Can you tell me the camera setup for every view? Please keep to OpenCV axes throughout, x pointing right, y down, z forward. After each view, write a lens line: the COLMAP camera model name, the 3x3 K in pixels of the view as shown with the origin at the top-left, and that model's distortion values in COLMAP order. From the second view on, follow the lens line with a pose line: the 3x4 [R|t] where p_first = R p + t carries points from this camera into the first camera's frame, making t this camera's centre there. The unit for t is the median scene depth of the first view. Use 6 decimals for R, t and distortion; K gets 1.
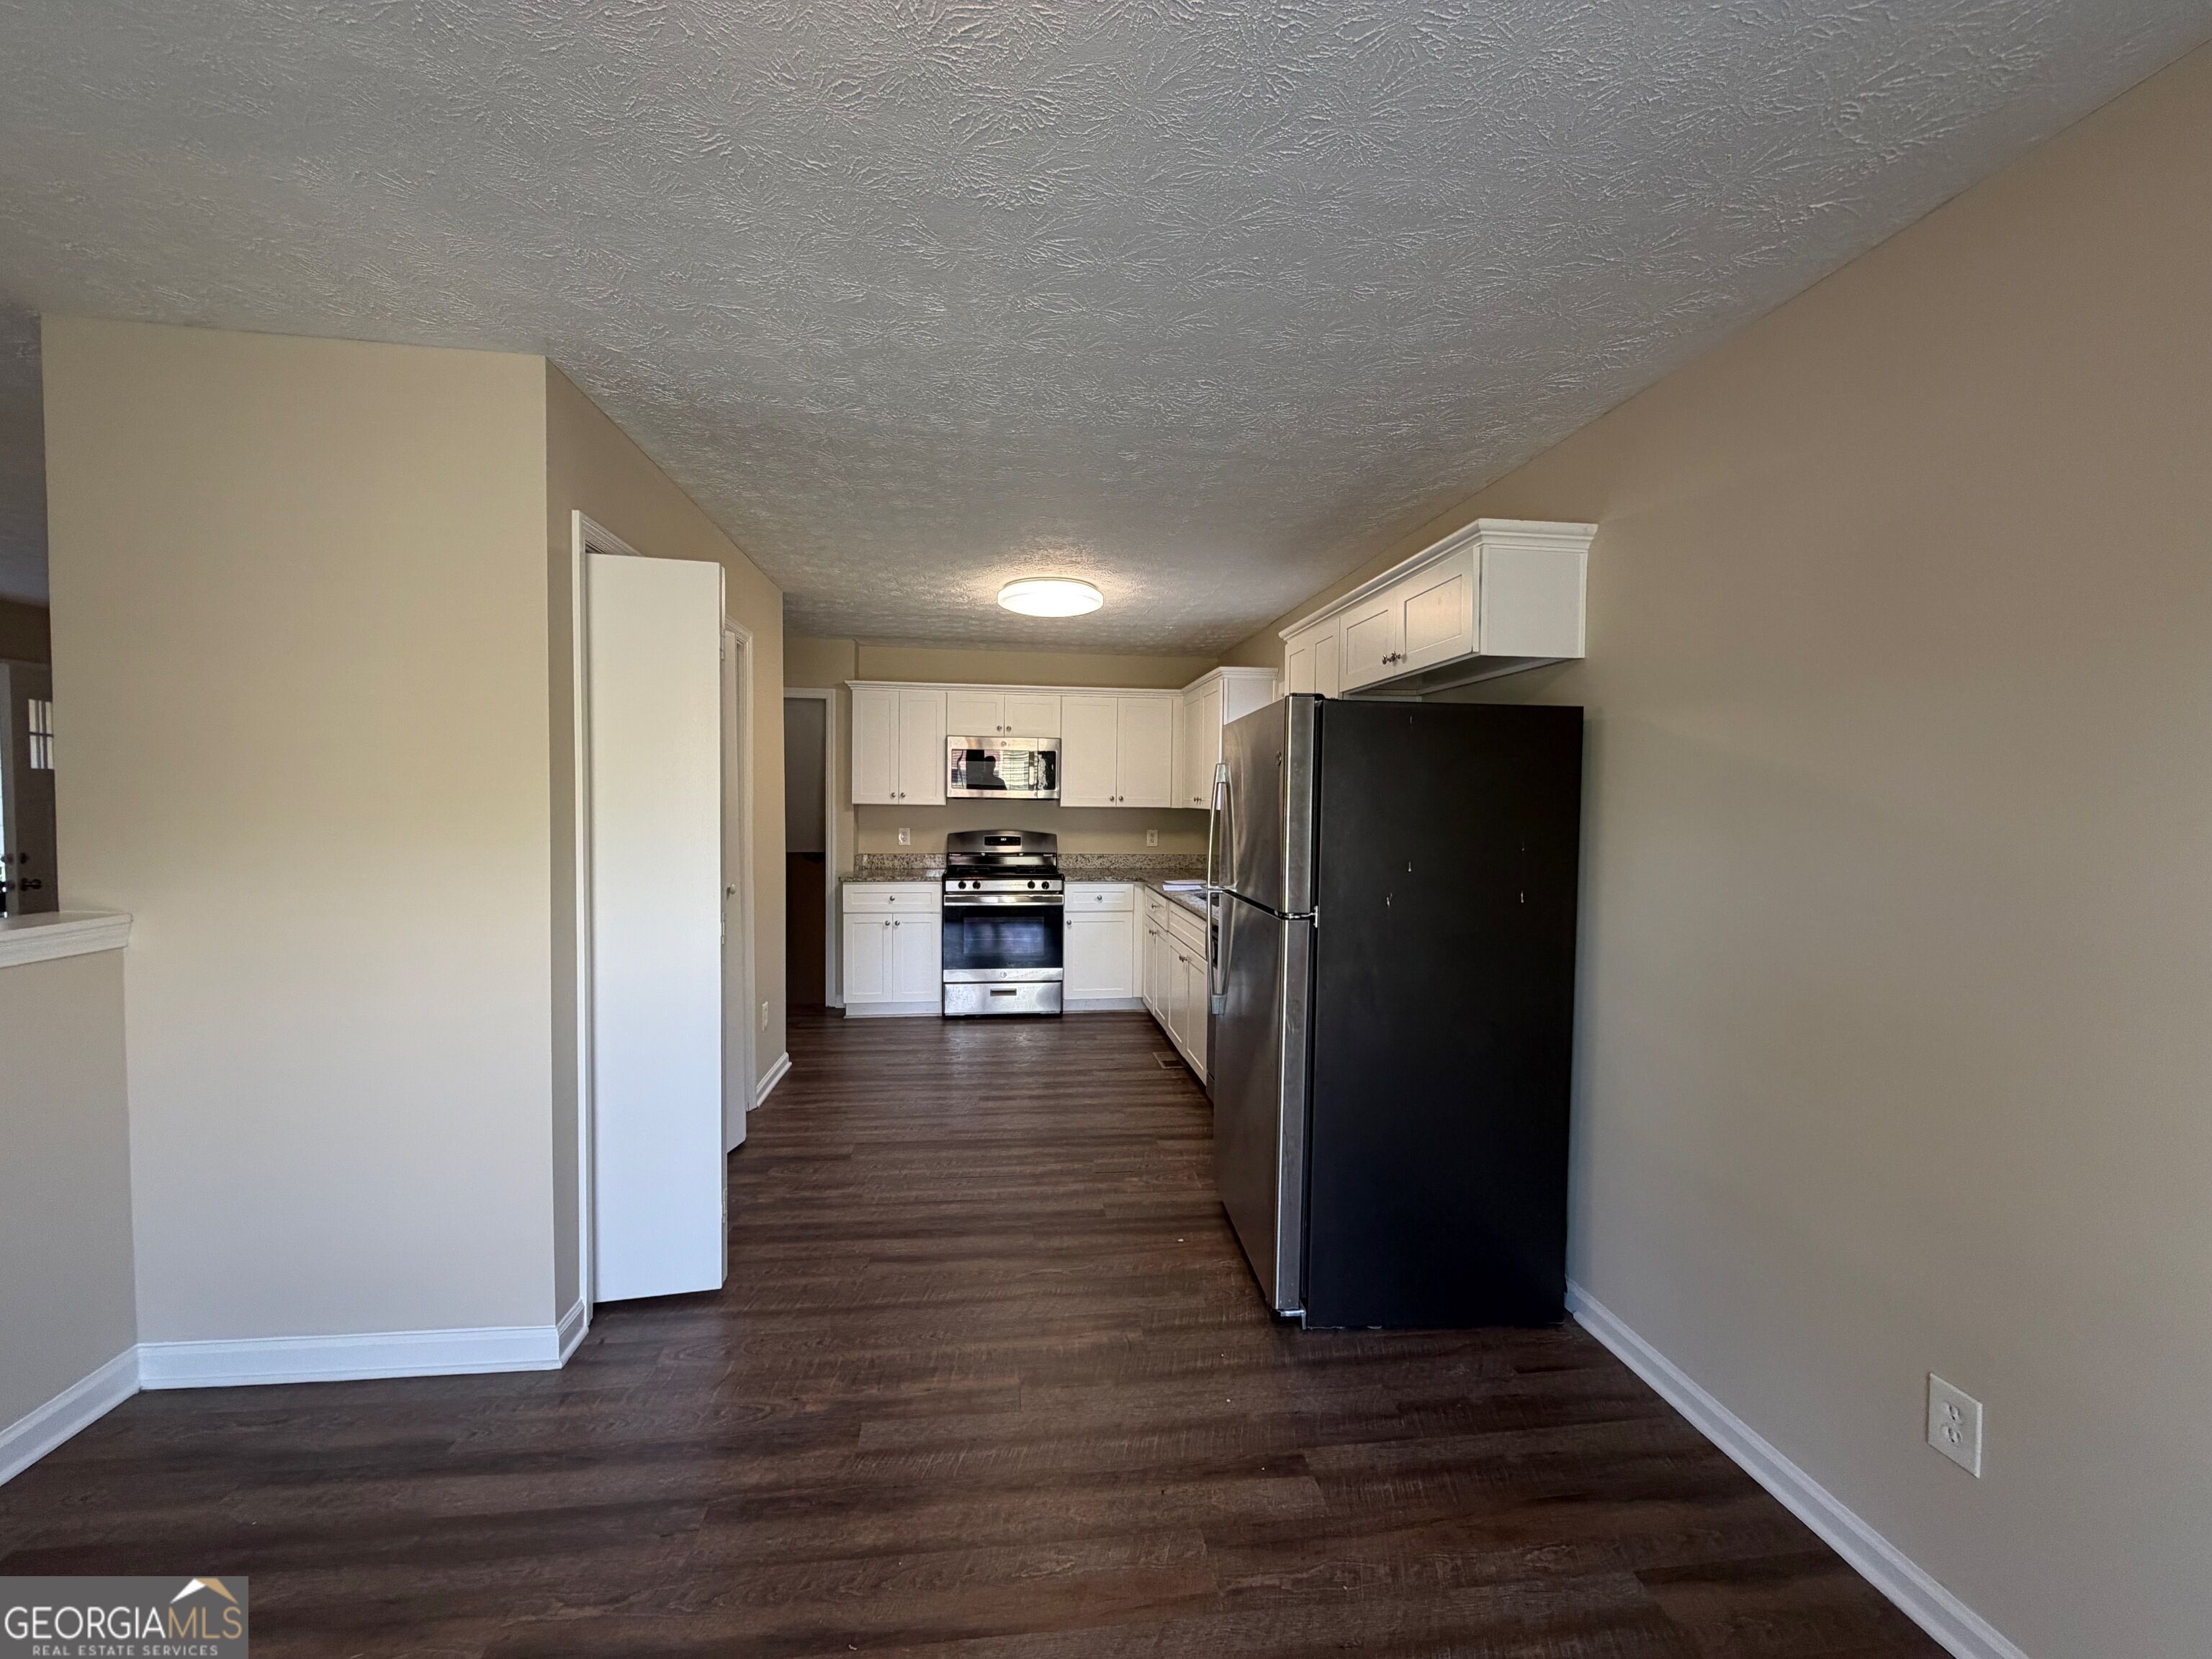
lens RADIAL K [[885.9, 0, 1106.0], [0, 885.9, 829.5], [0, 0, 1]] dist [0.000117, 0.000431]
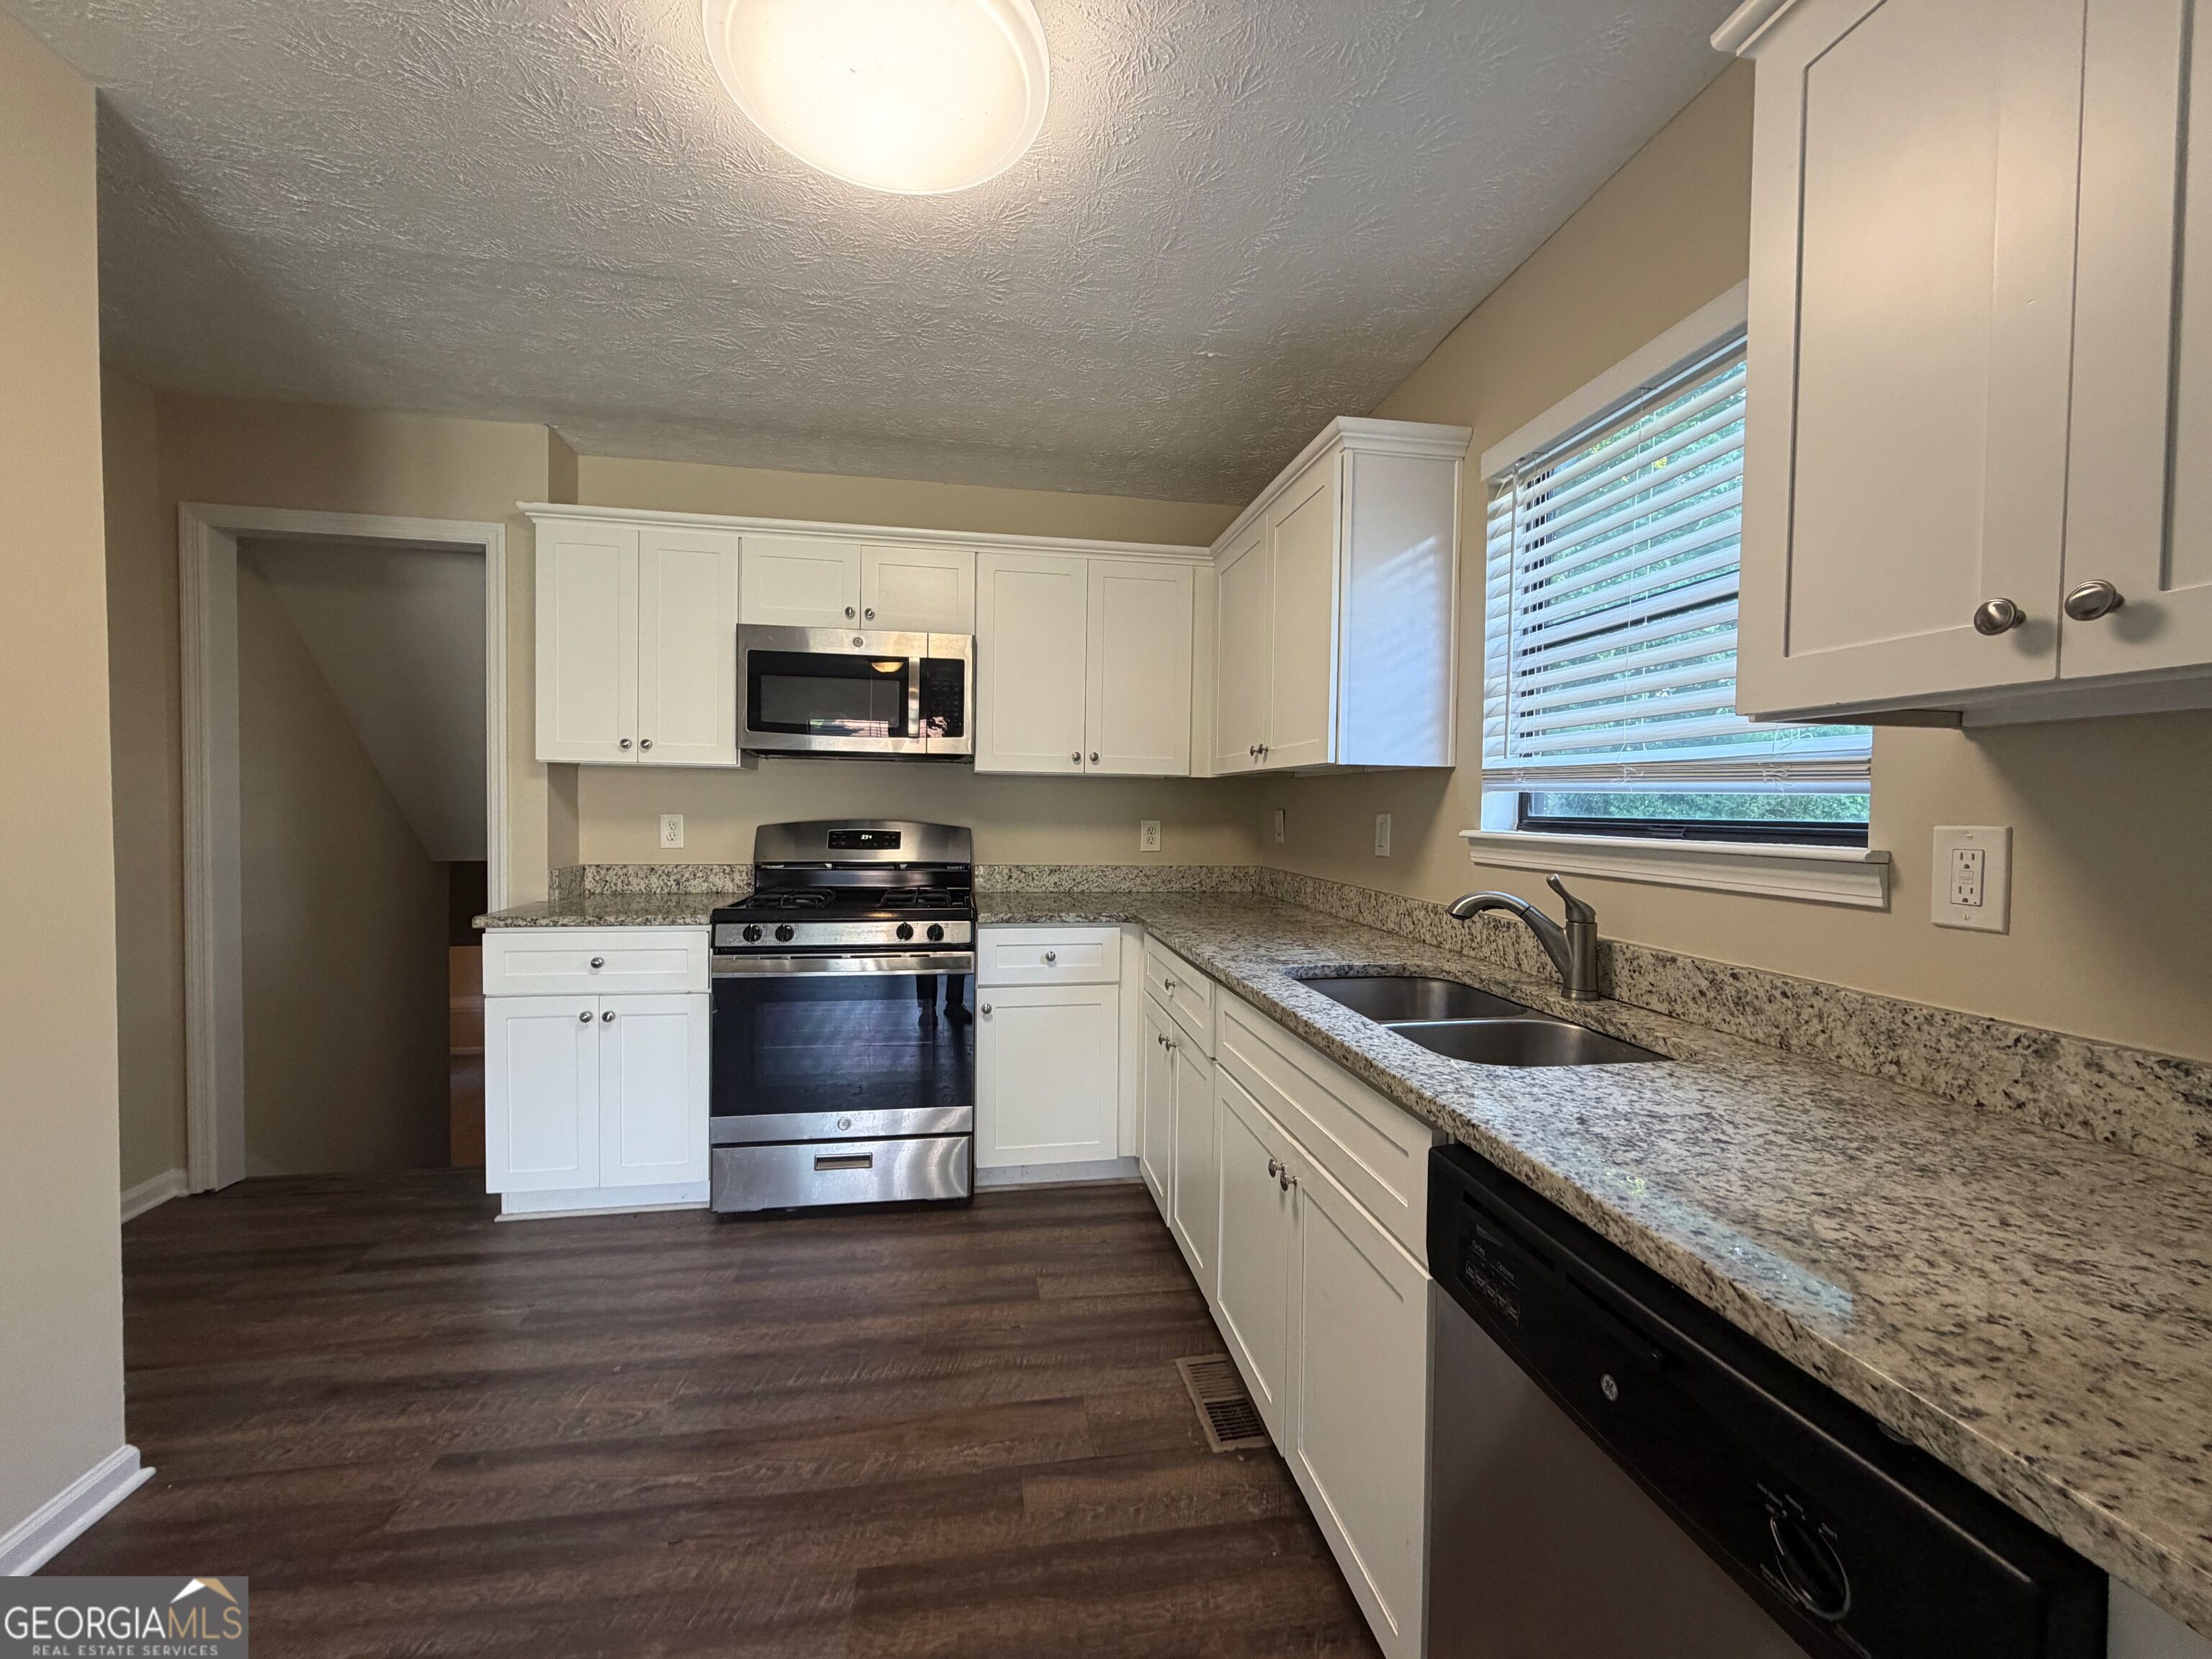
lens RADIAL K [[885.9, 0, 1106.0], [0, 885.9, 829.5], [0, 0, 1]] dist [0.000117, 0.000431]
pose [[0.999239, 0.001790, 0.038966, 0.003941], [-0.001413, 0.999952, -0.009693, 0.012393], [-0.038981, 0.009630, 0.999194, 0.513965]]
